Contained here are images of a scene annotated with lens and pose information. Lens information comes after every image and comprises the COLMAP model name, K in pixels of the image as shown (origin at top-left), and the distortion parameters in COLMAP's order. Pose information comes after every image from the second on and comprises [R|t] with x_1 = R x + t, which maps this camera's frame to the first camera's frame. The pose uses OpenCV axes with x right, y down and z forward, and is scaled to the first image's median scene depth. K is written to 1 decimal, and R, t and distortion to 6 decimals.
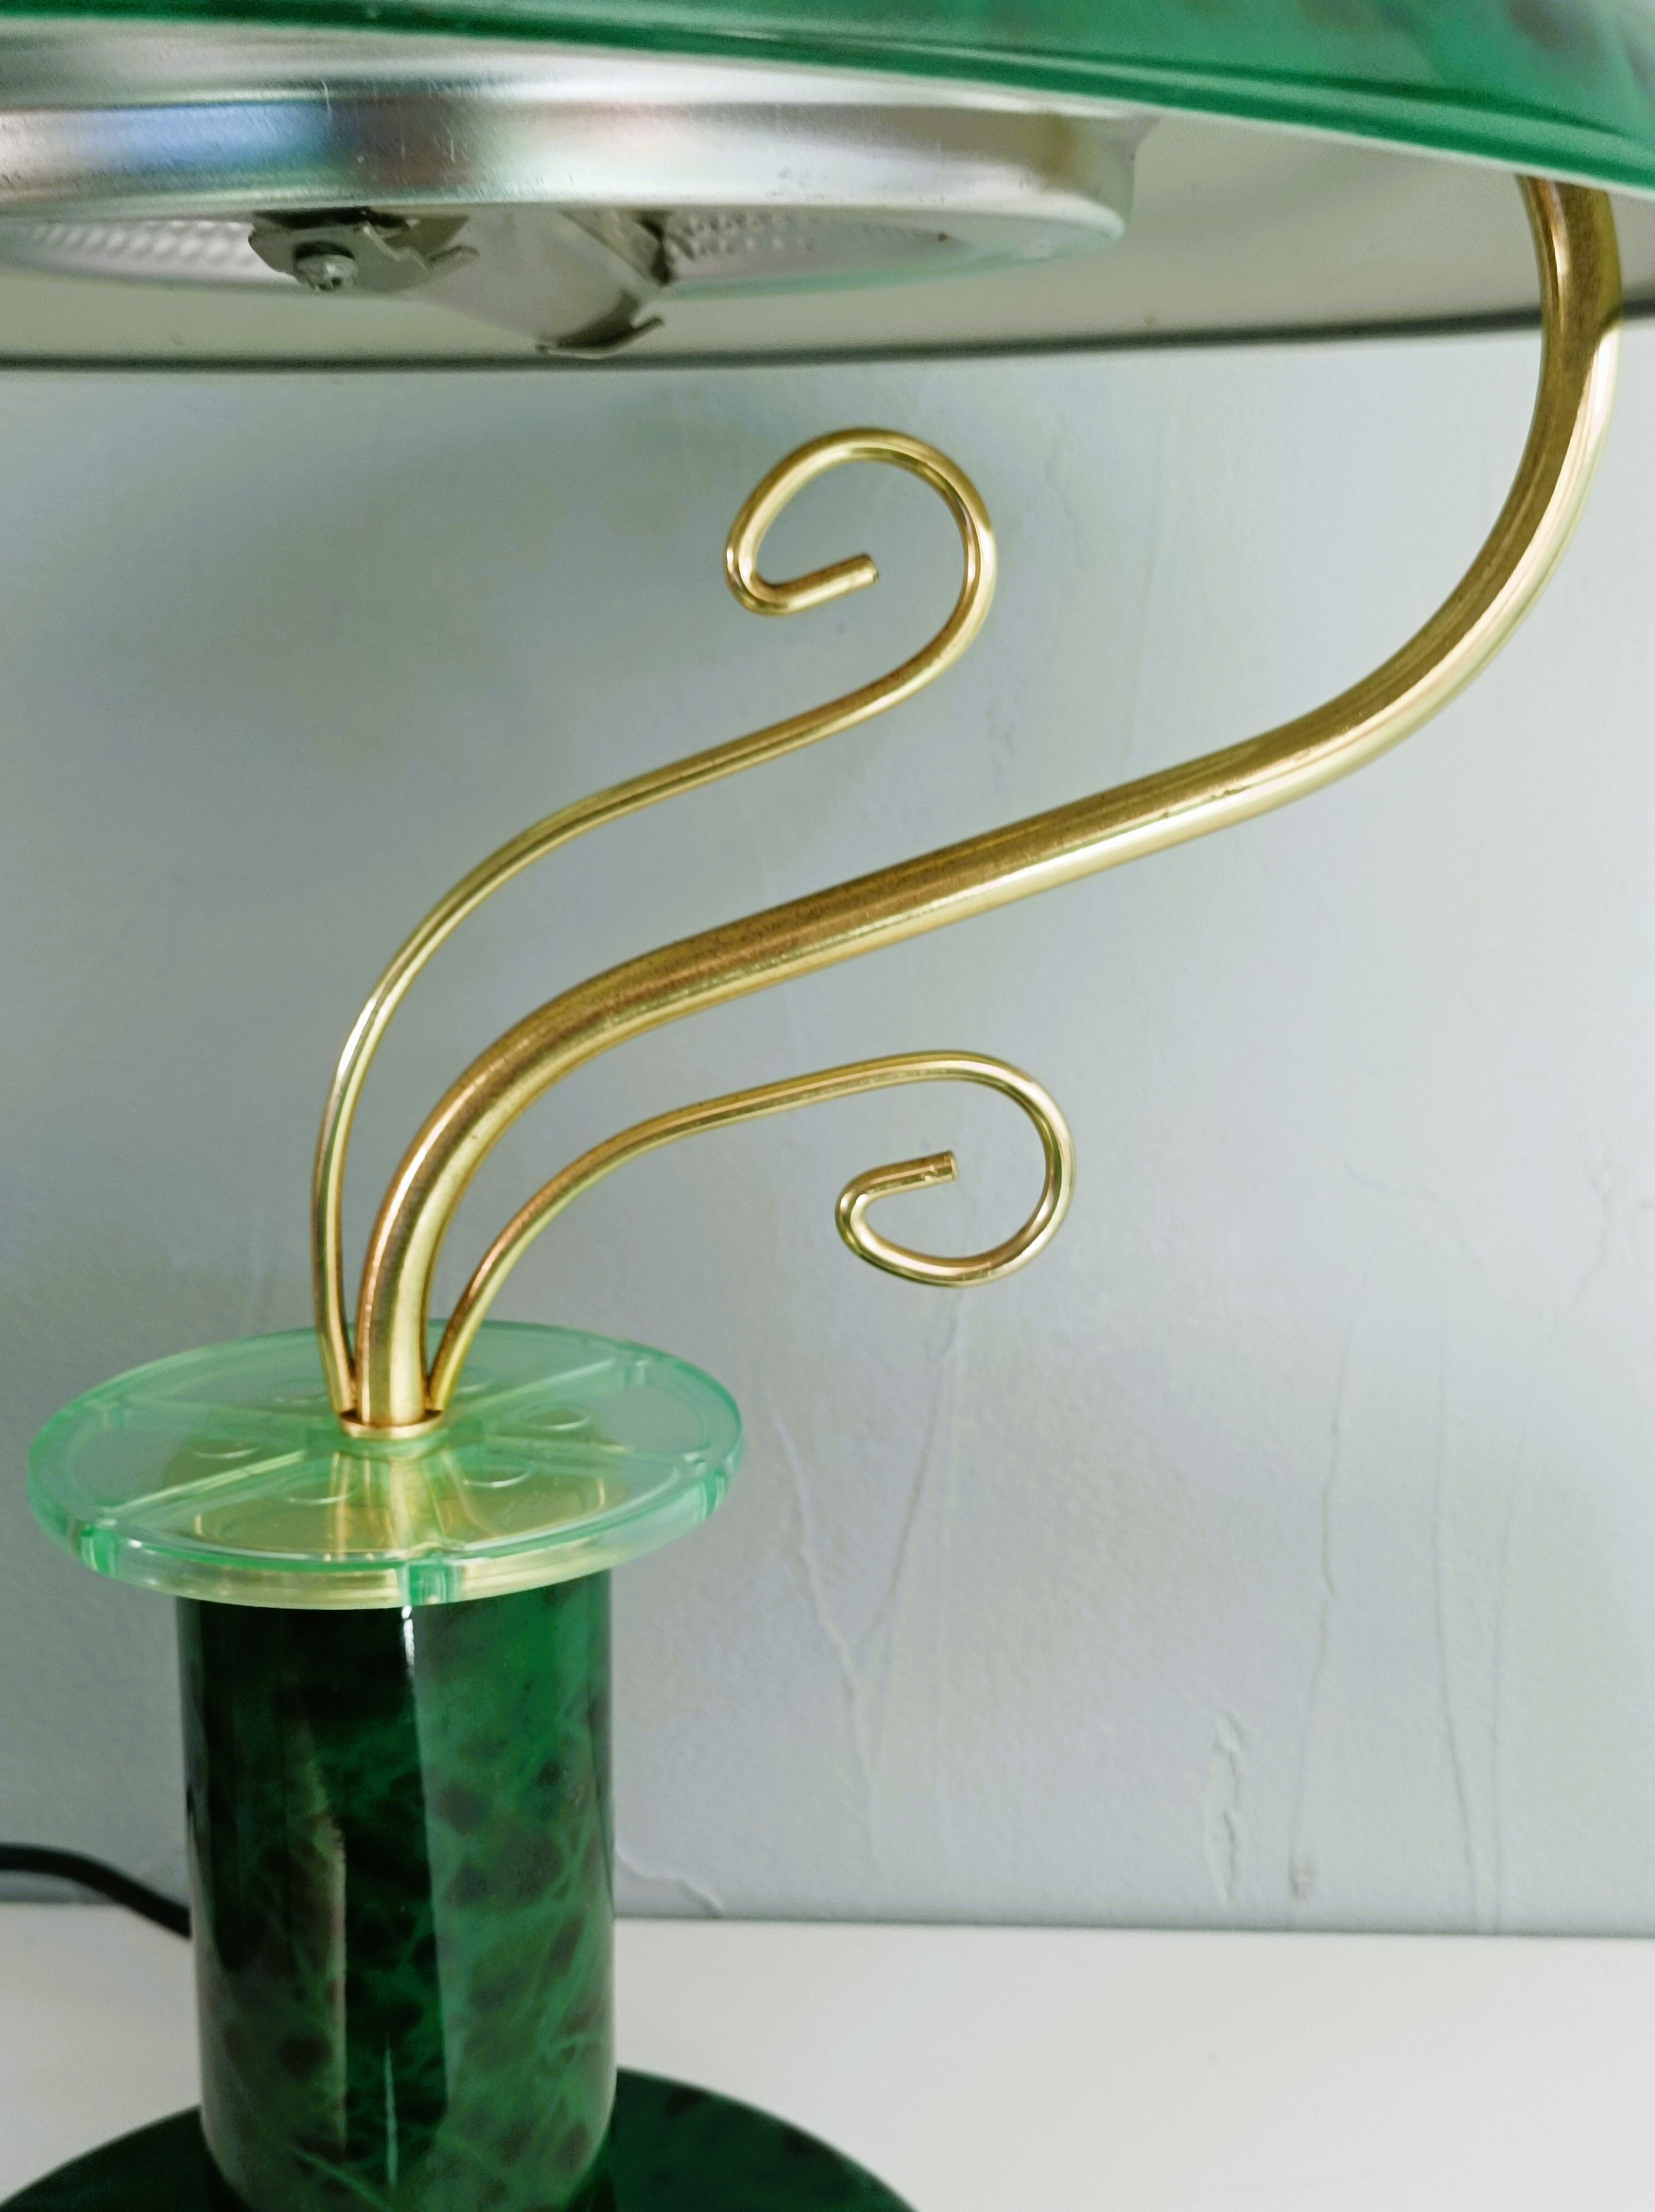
lens RADIAL K [[2335.8, 0, 761.1], [0, 2335.8, 1150.6], [0, 0, 1]] dist [-0.008707, -0.023995]
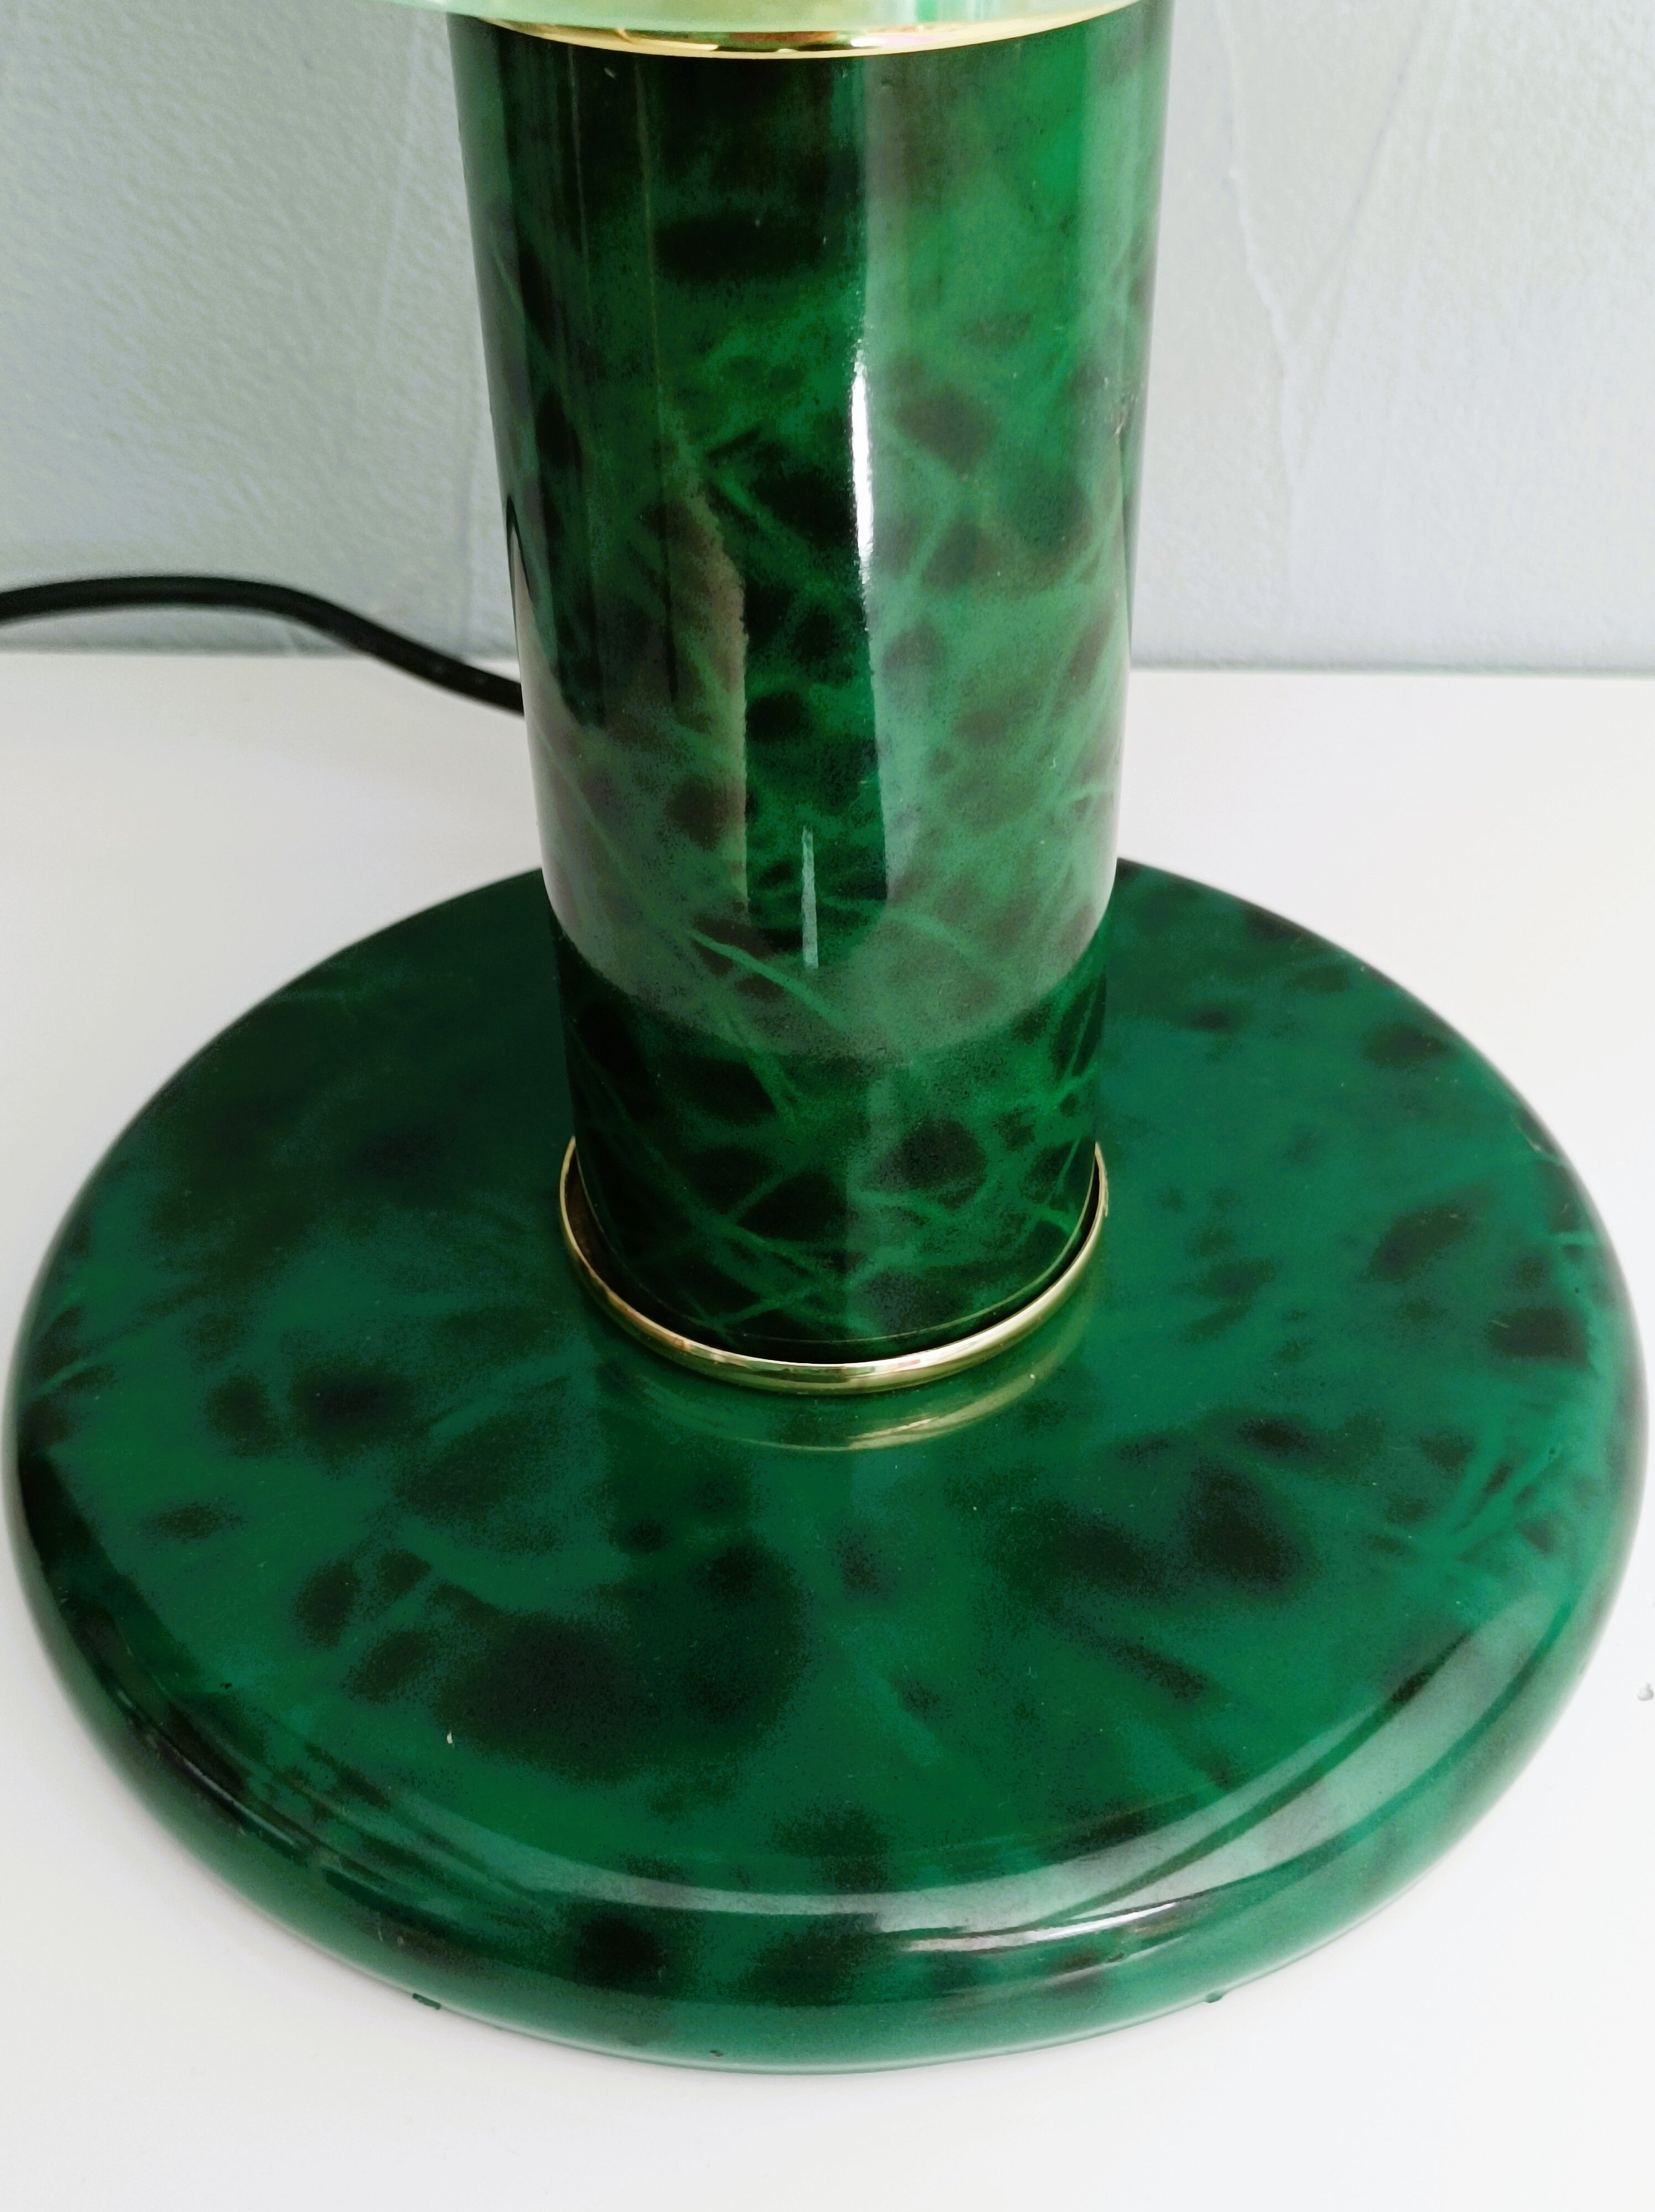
lens RADIAL K [[2335.8, 0, 761.1], [0, 2335.8, 1150.6], [0, 0, 1]] dist [-0.008707, -0.023995]
pose [[0.997824, 0.007441, -0.065515, -0.130683], [0.025100, 0.875936, 0.481775, 0.140656], [0.060972, -0.482371, 0.873843, 0.340669]]
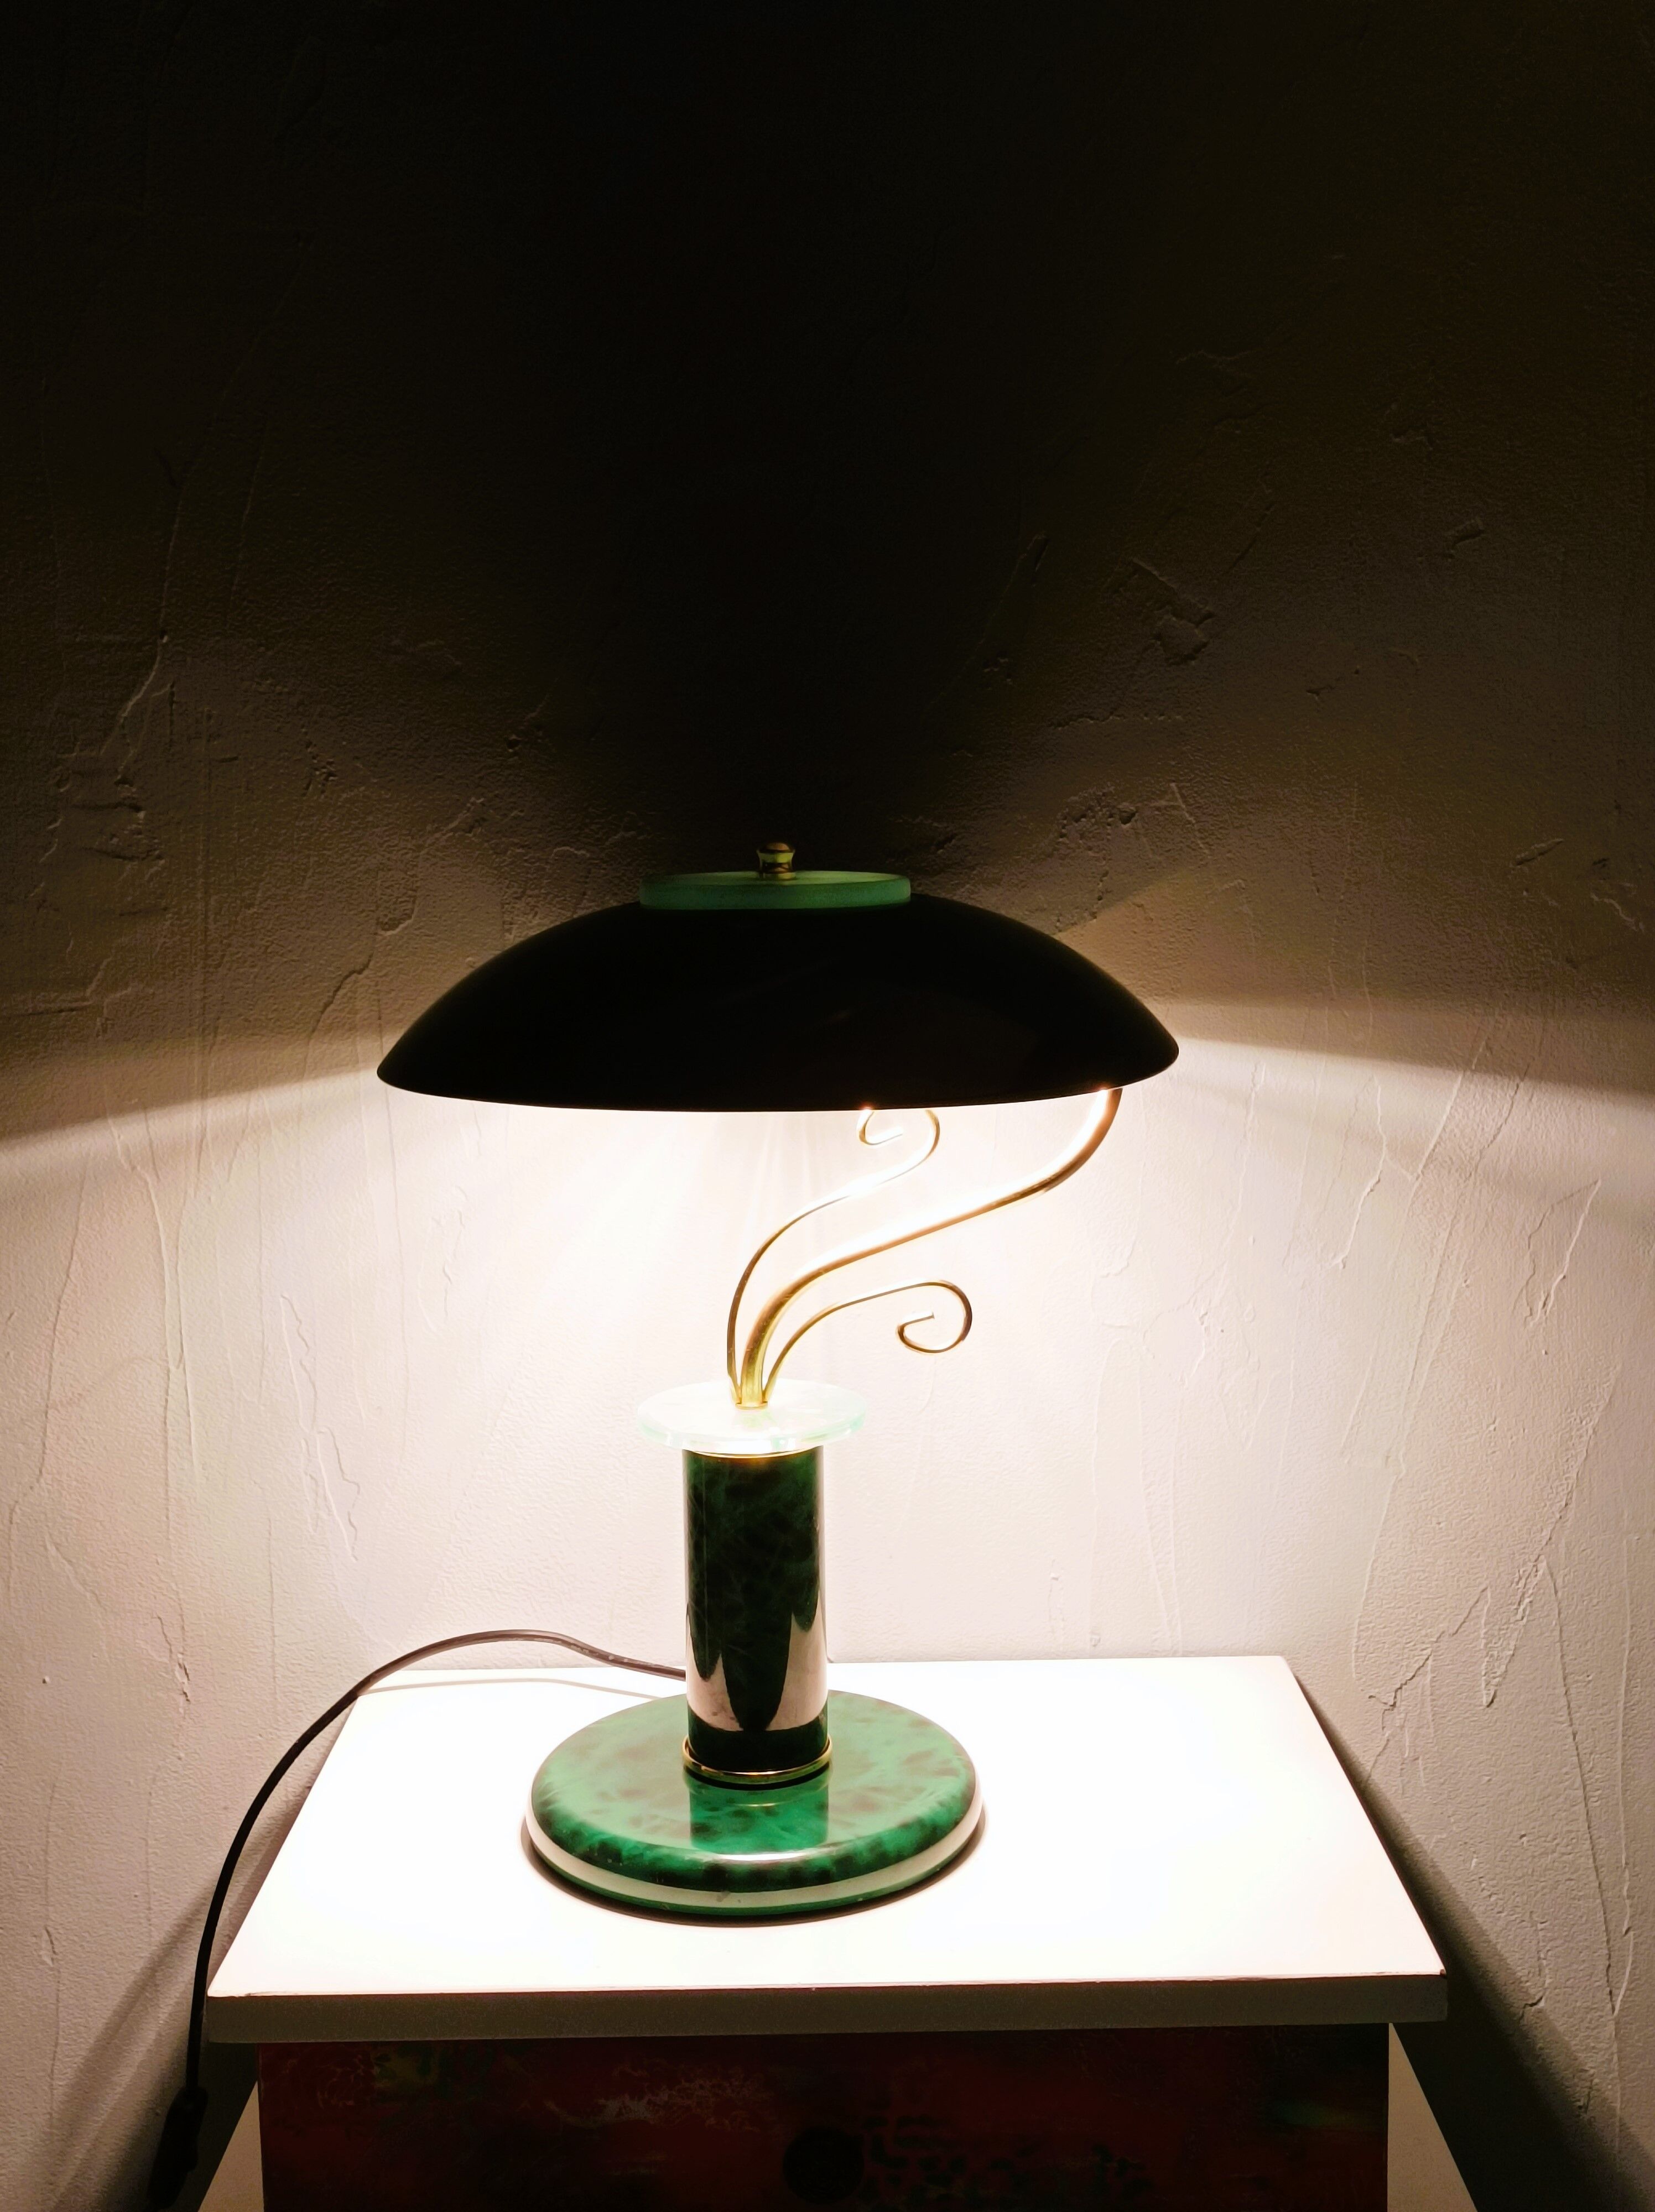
lens RADIAL K [[2335.8, 0, 761.1], [0, 2335.8, 1150.6], [0, 0, 1]] dist [-0.008707, -0.023995]
pose [[0.999489, -0.020123, 0.024830, -0.207894], [0.022488, 0.994836, -0.098973, 0.092436], [-0.022710, 0.099481, 0.994780, -1.800208]]
